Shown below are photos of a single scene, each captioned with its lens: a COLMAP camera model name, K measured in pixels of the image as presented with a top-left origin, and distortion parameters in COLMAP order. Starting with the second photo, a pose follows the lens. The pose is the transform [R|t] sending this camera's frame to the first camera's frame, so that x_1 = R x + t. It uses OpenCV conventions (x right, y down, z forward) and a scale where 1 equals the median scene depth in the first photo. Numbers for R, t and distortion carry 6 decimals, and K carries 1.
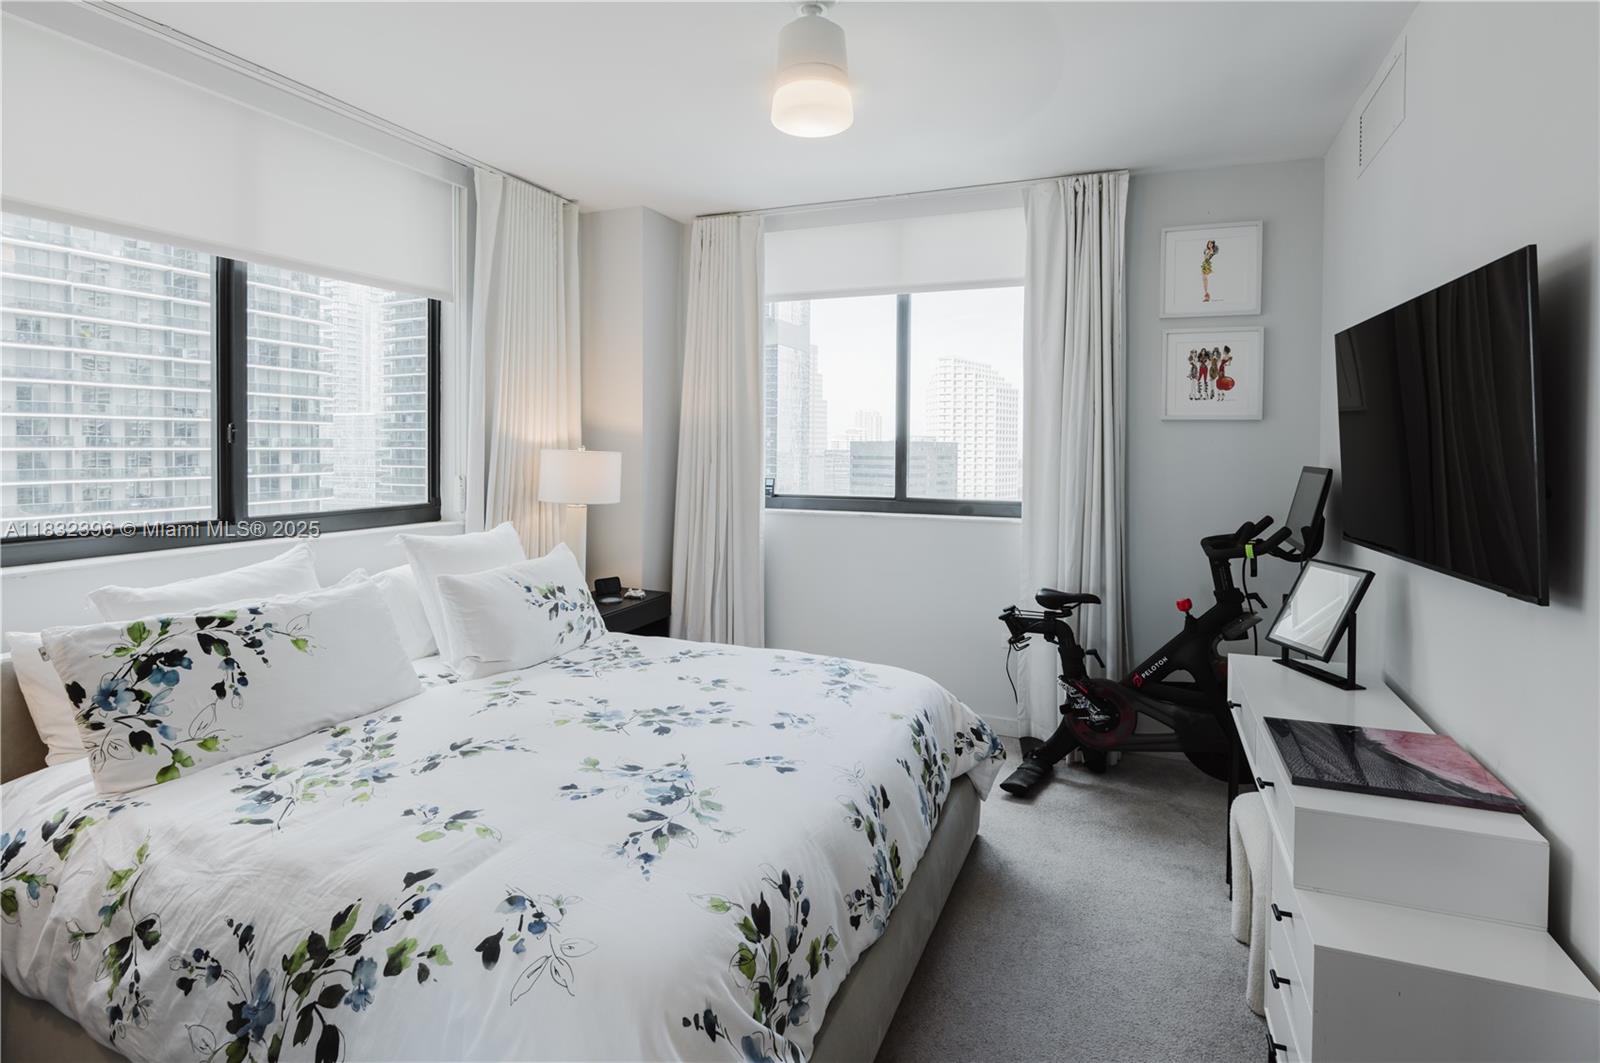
lens RADIAL K [[801.7, 0, 852.5], [0, 801.7, 448.5], [0, 0, 1]] dist [-0.023631, 0.006373]
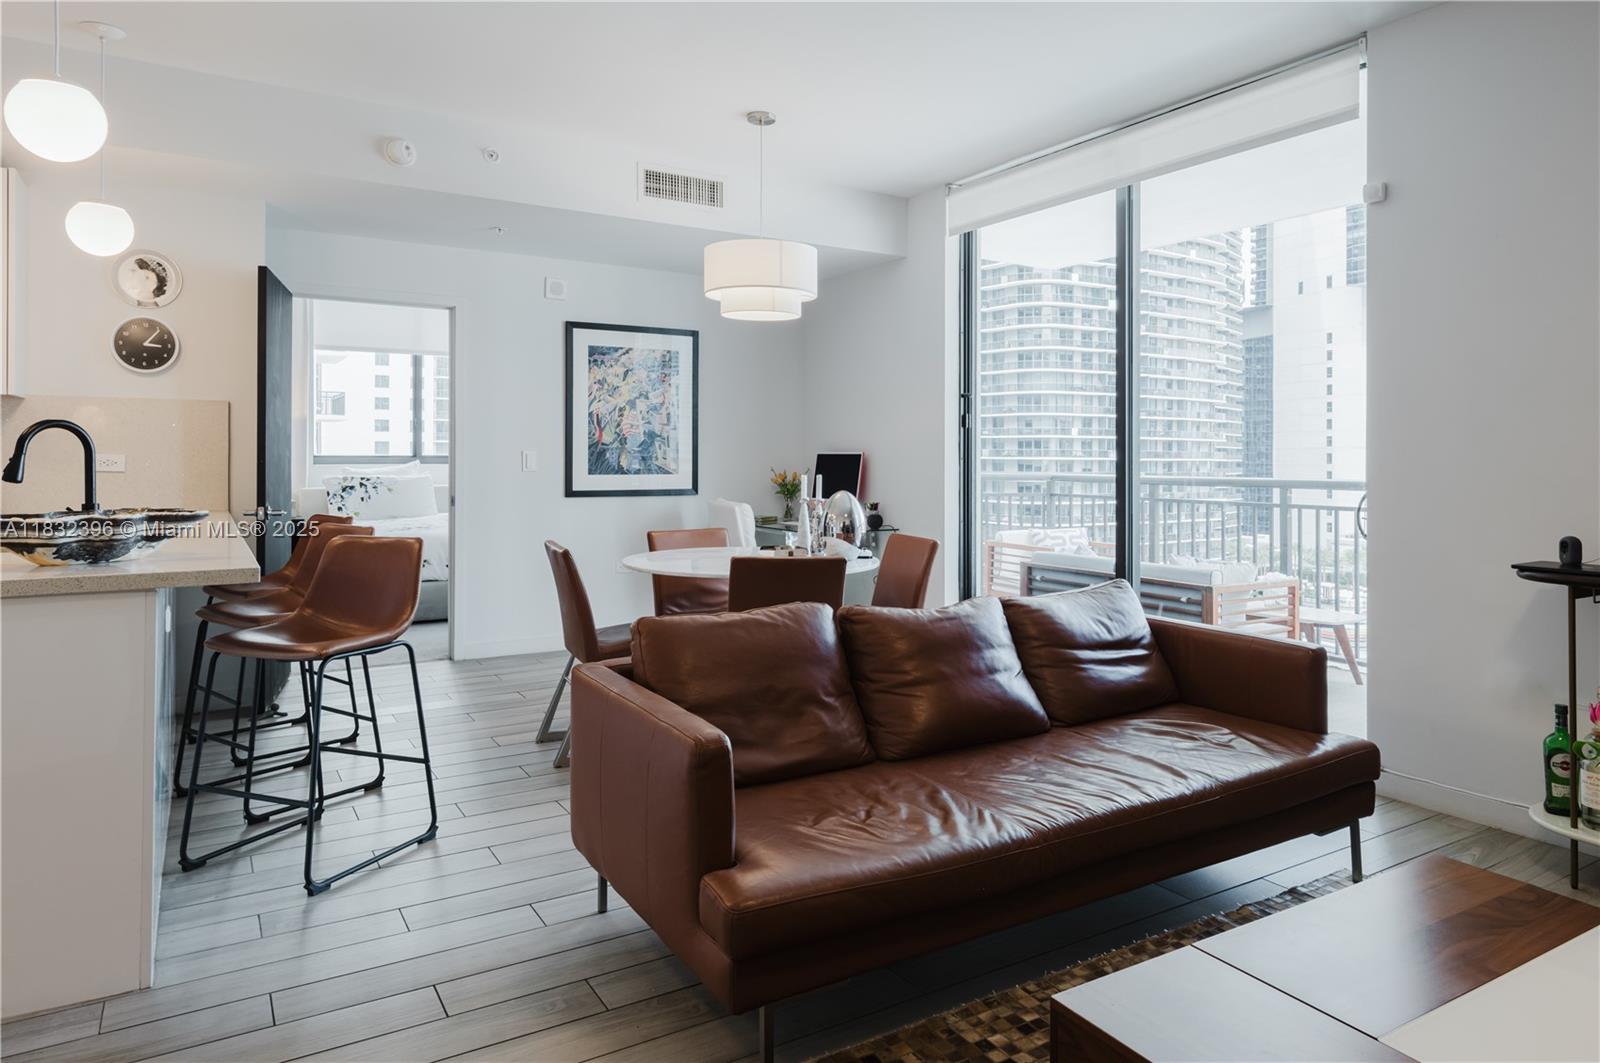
lens RADIAL K [[1002.8, 0, 838.1], [0, 1002.8, 468.4], [0, 0, 1]] dist [0.005809, -0.003628]
pose [[0.808351, 0.001243, -0.588699, 2.894191], [0.001711, 0.999989, 0.004461, 0.151611], [0.588698, -0.004613, 0.808340, -1.061365]]
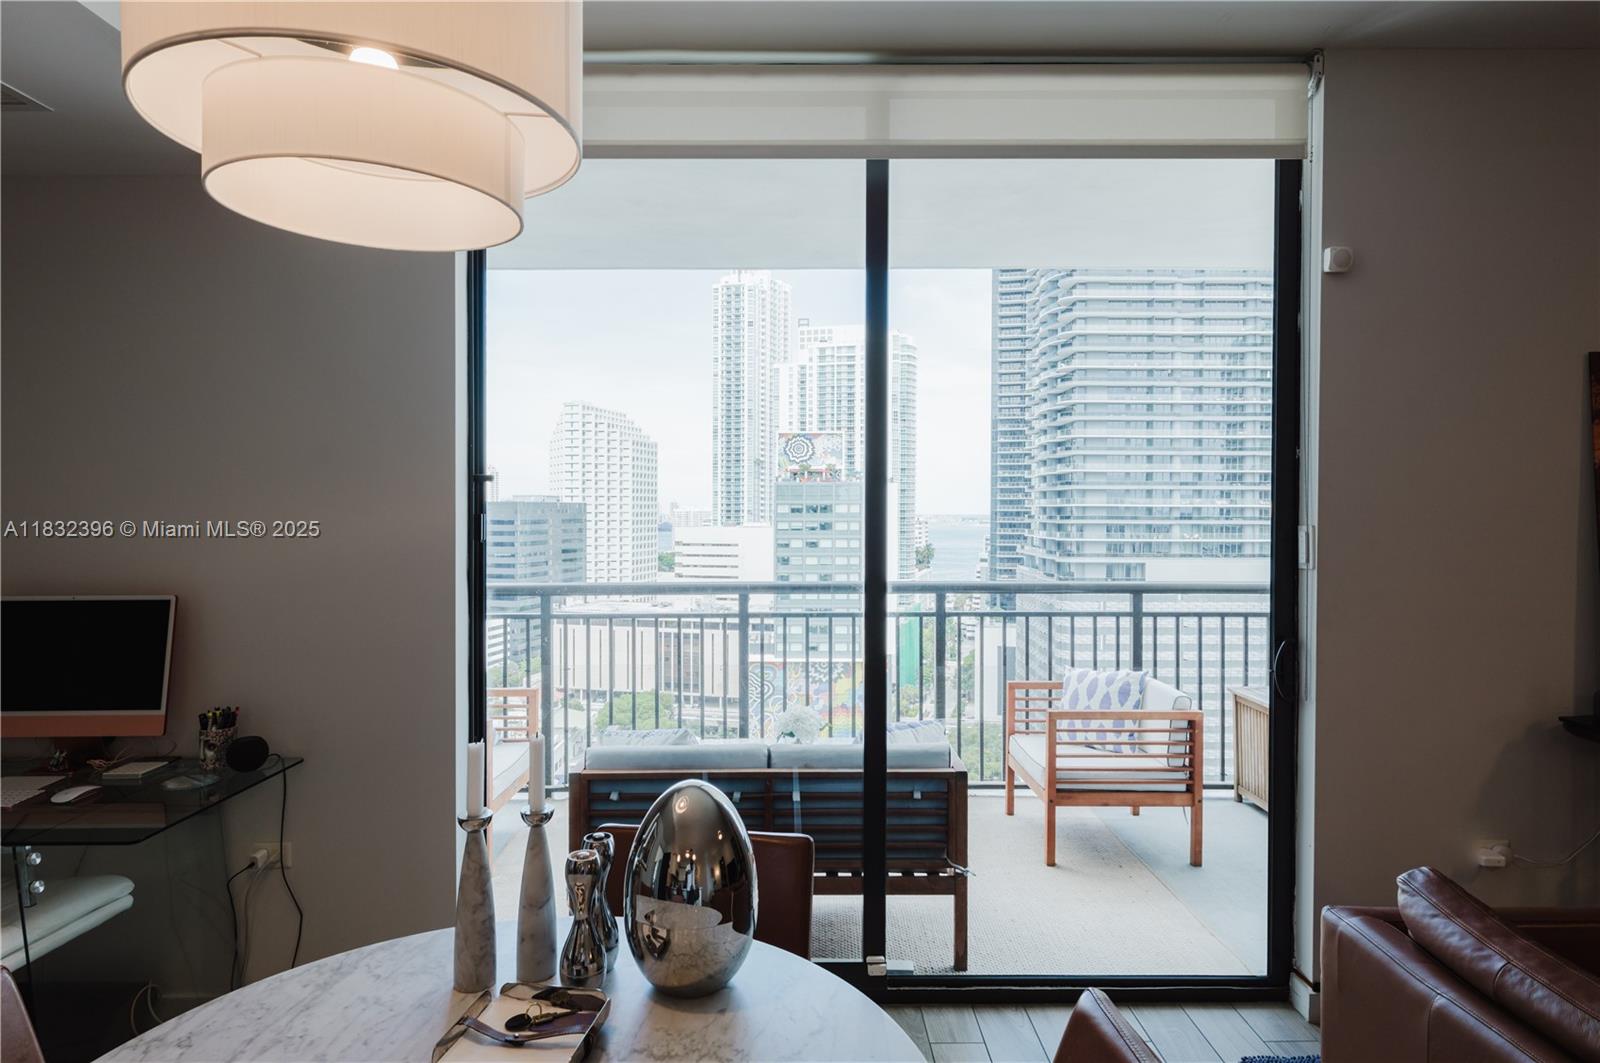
lens RADIAL K [[920.2, 0, 818.7], [0, 920.2, 513.0], [0, 0, 1]] dist [0.003525, -0.004423]
pose [[0.928999, -0.015028, 0.369778, 1.592084], [0.013385, 0.999886, 0.007007, 0.019477], [-0.369841, -0.001560, 0.929094, -0.071848]]
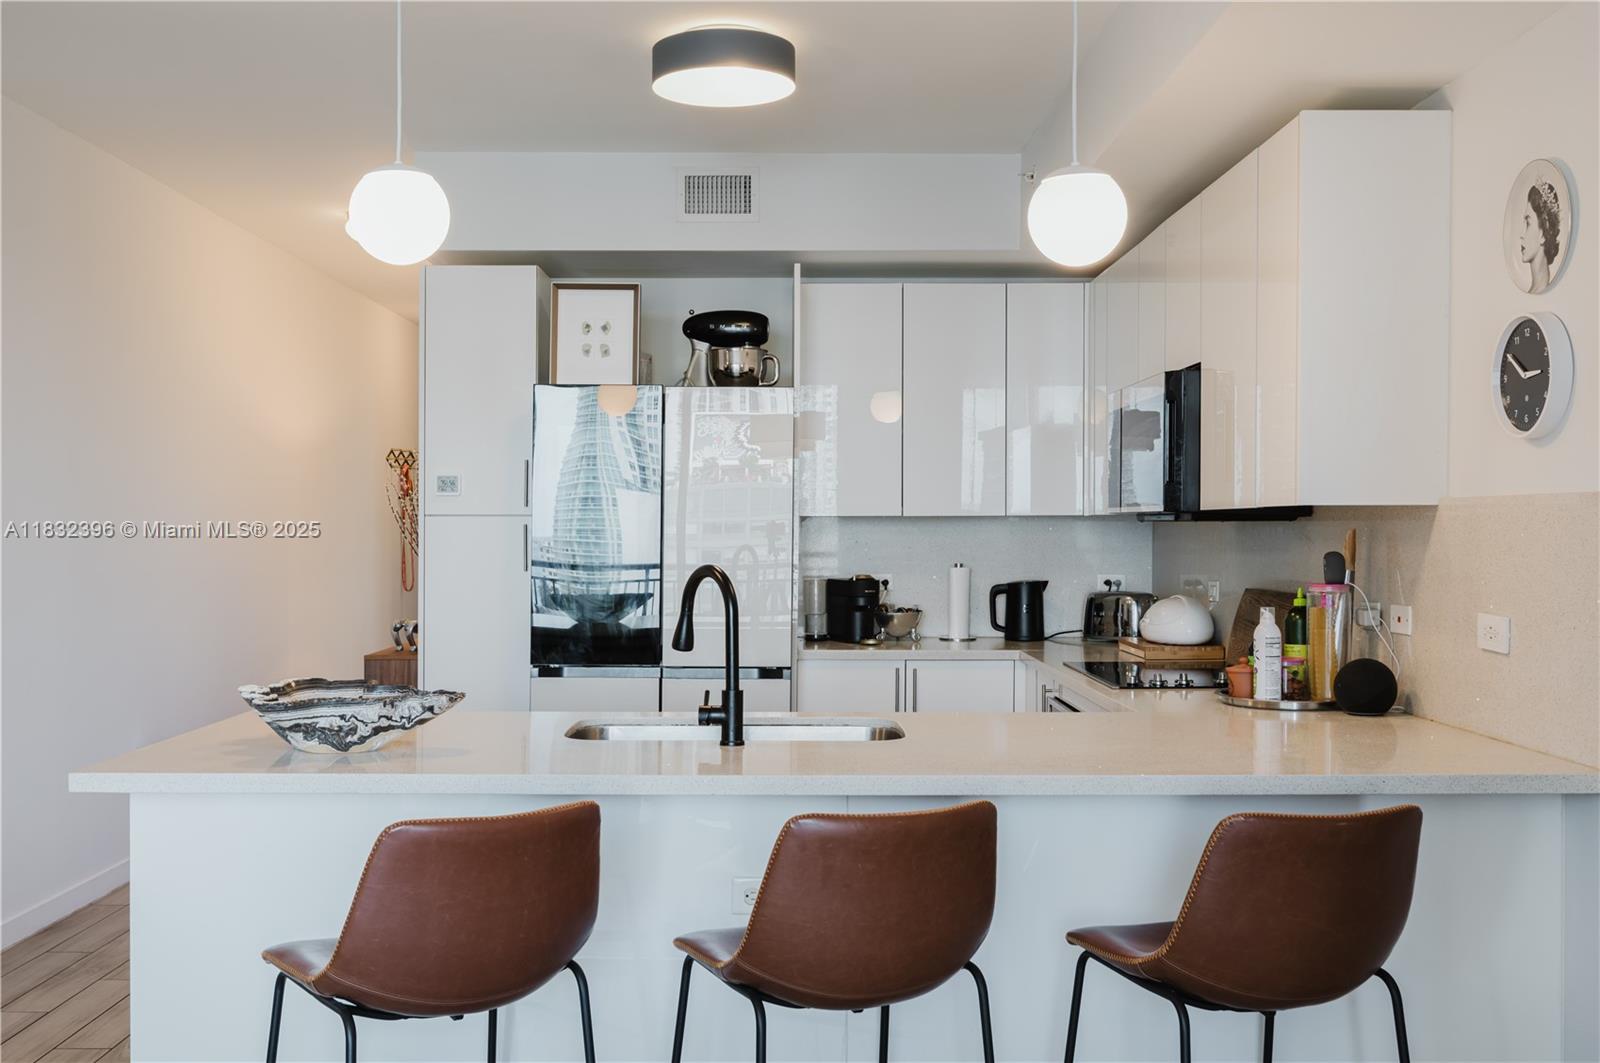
lens RADIAL K [[1527.5, 0, 805.5], [0, 1527.5, 536.4], [0, 0, 1]] dist [0.009445, 0.000000]
pose [[-0.926628, -0.006285, -0.375926, 1.702225], [-0.009640, 0.999929, 0.007044, 0.051356], [0.375855, 0.010151, -0.926623, 0.804458]]
